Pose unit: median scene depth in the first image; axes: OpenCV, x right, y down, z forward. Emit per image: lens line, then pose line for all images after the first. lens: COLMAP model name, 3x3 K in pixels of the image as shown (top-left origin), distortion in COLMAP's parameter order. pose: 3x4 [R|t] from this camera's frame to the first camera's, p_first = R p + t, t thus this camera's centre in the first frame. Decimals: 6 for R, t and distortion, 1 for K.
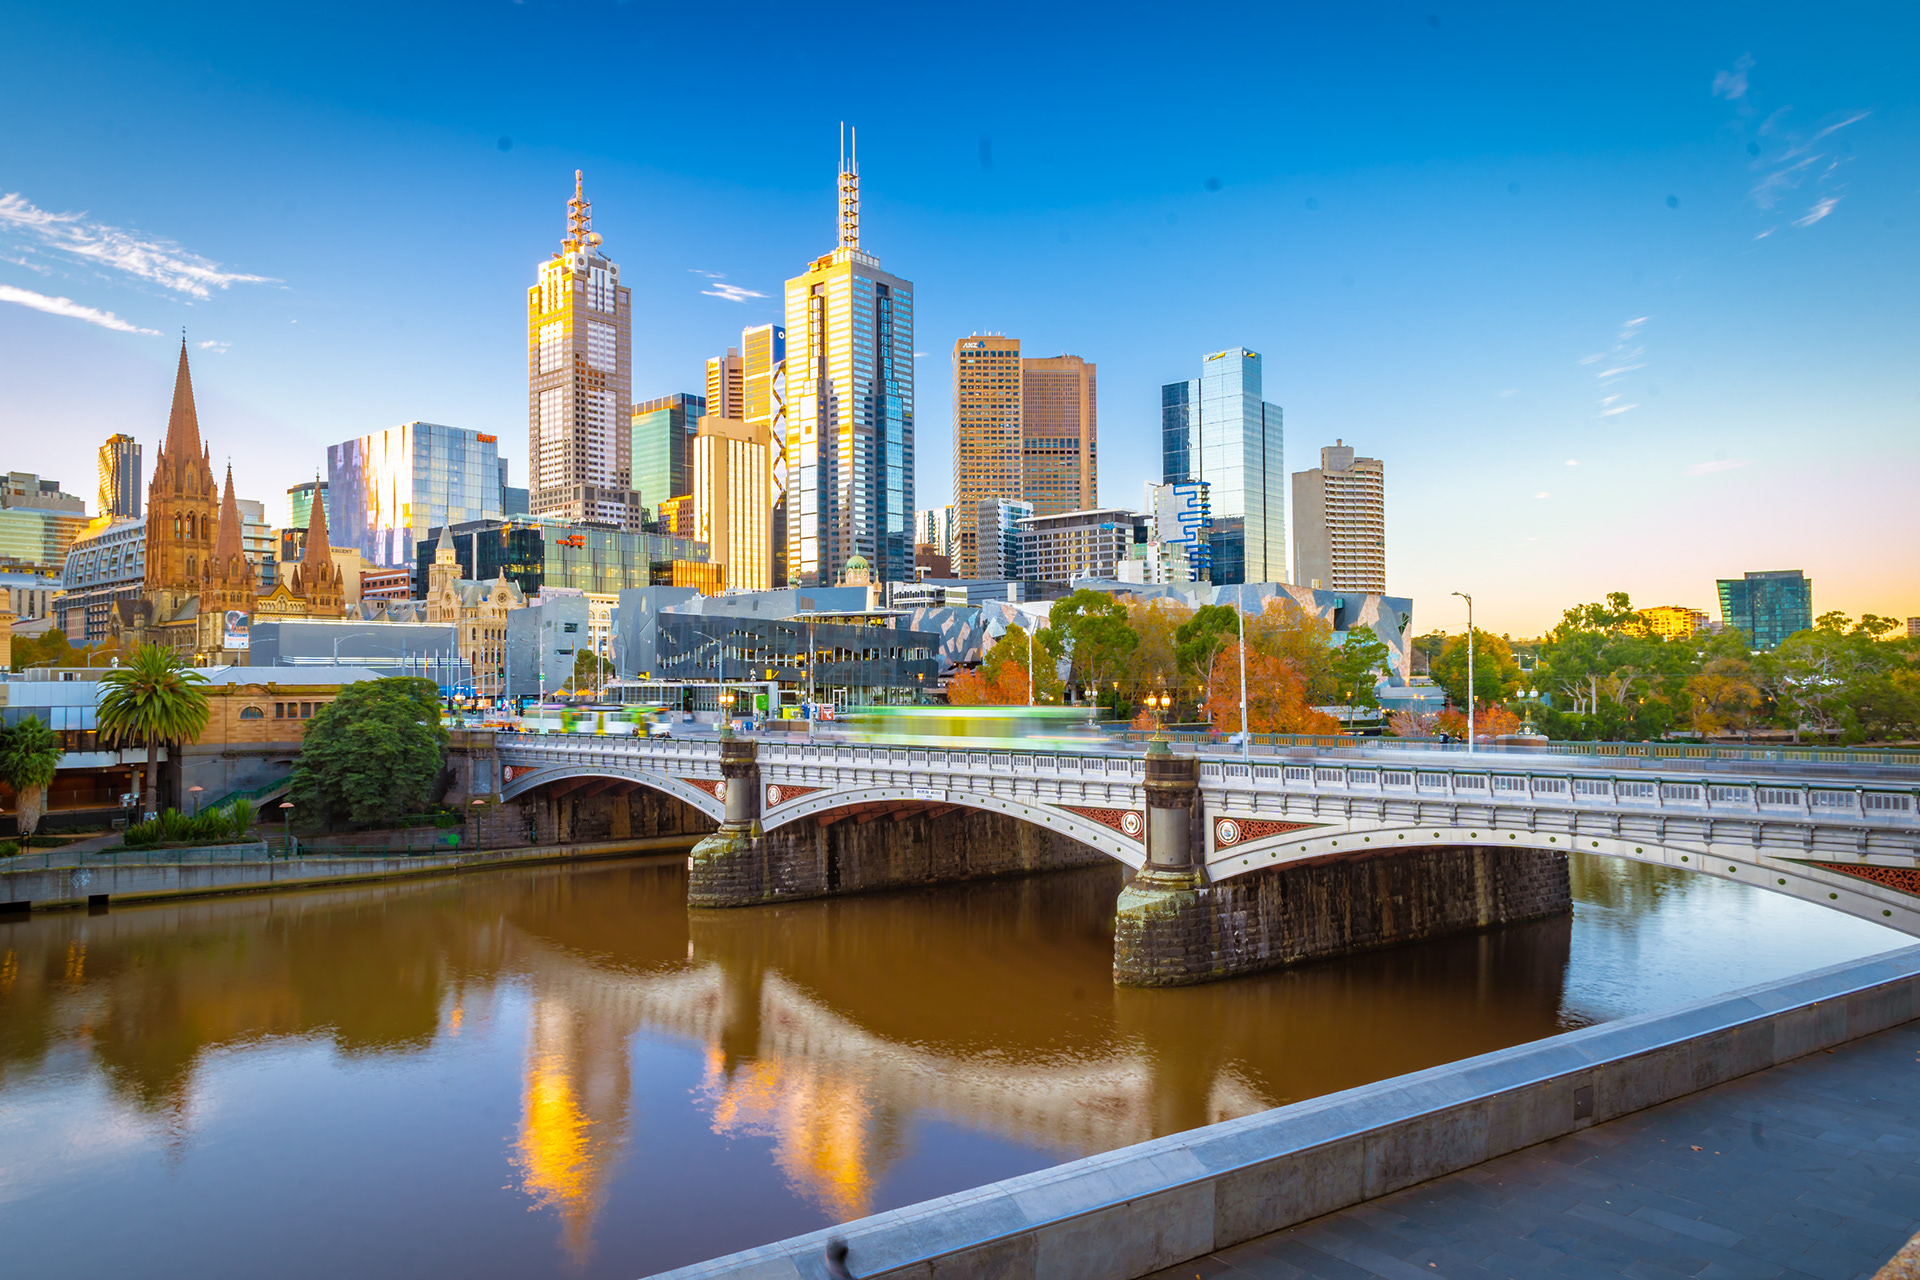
lens RADIAL K [[1927.8, 0, 960.0], [0, 1927.8, 640.0], [0, 0, 1]] dist [0.029126, 0.002059]
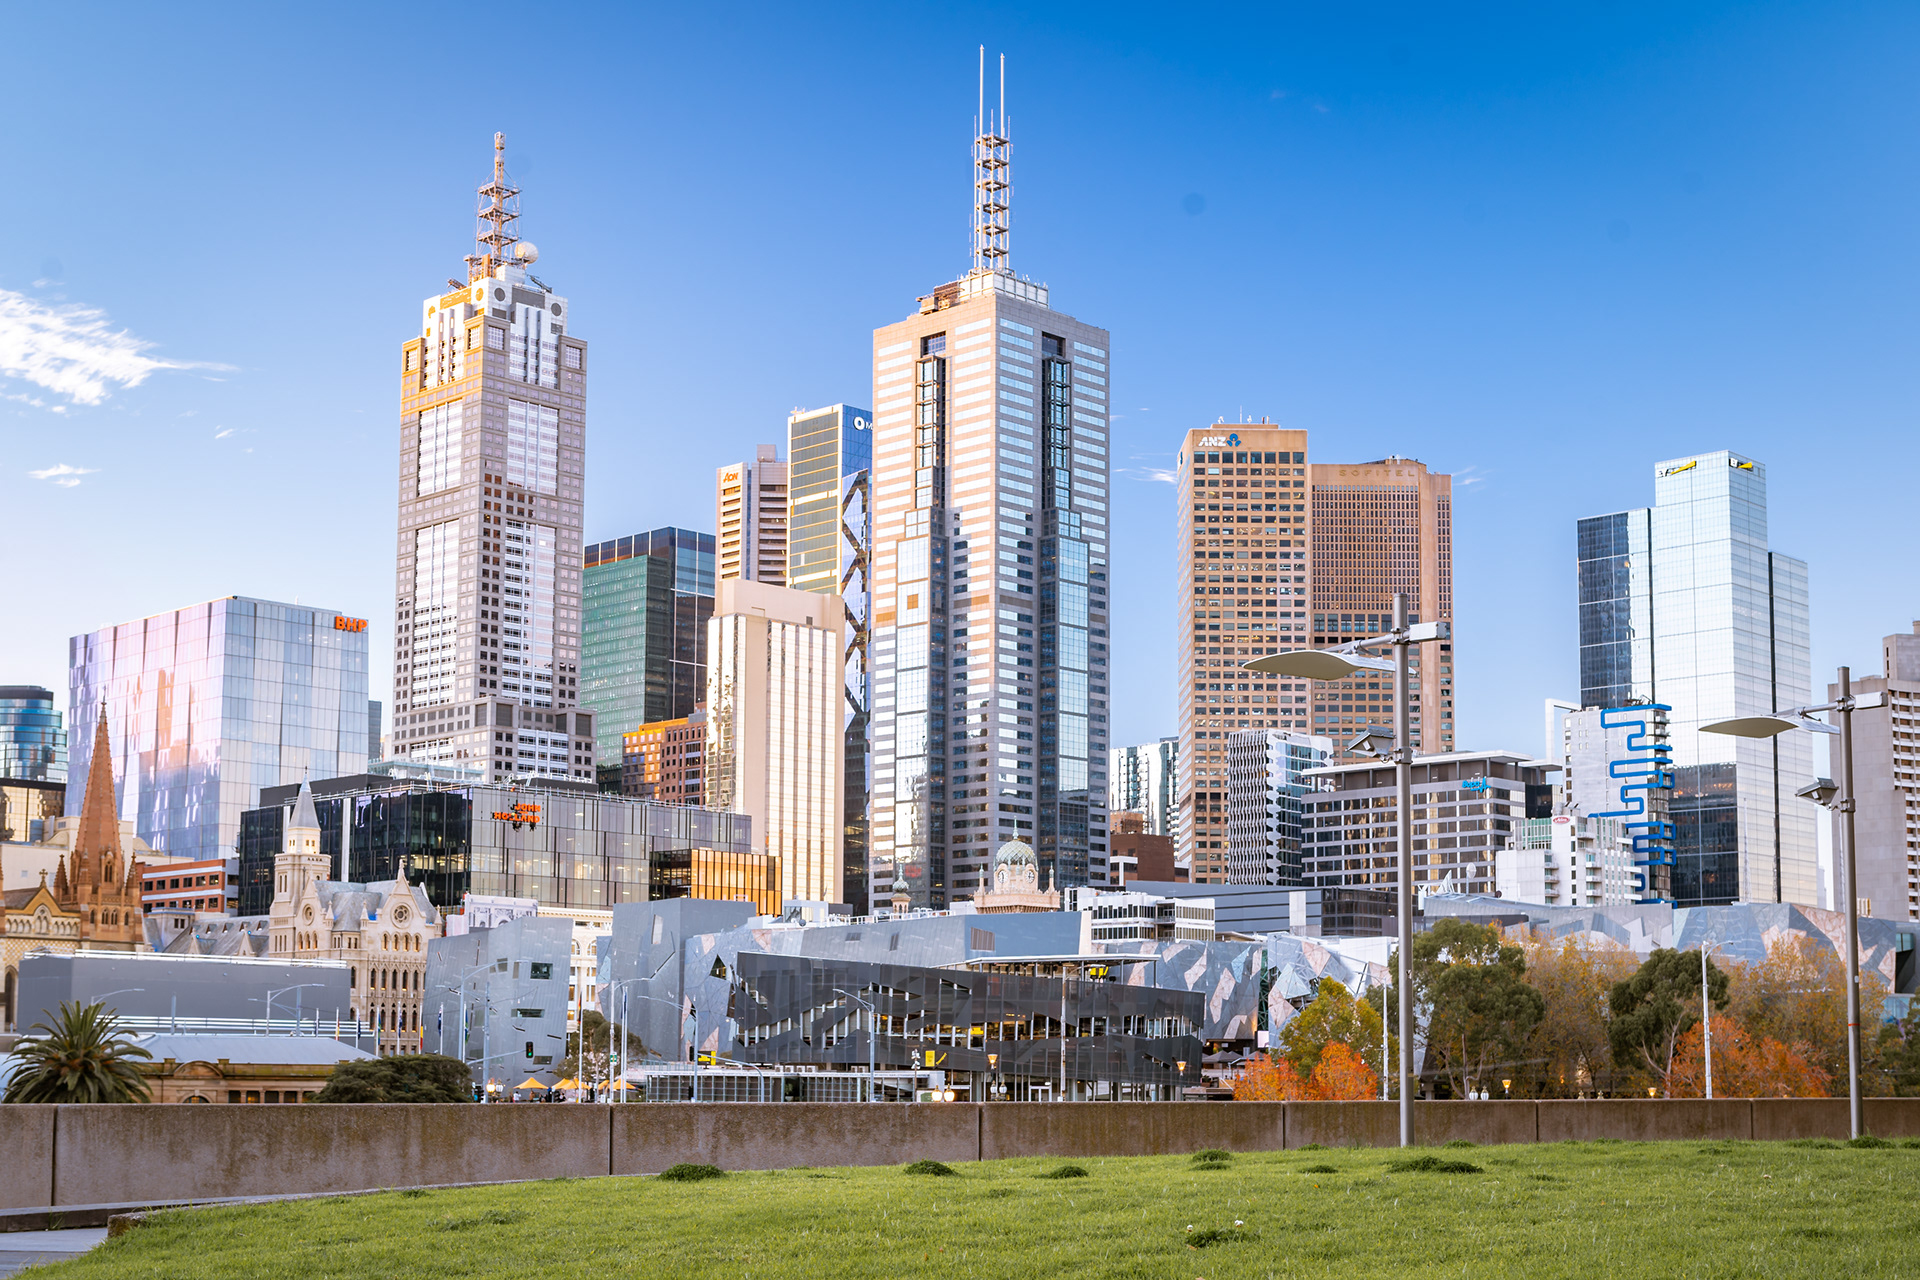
lens RADIAL K [[3047.6, 0, 947.2], [0, 3047.6, 752.2], [0, 0, 1]] dist [-0.037496, -0.107297]
pose [[0.994656, 0.003825, -0.103174, 0.018857], [-0.012408, 0.996499, -0.082678, 0.003386], [0.102497, 0.083516, 0.991221, 0.158616]]
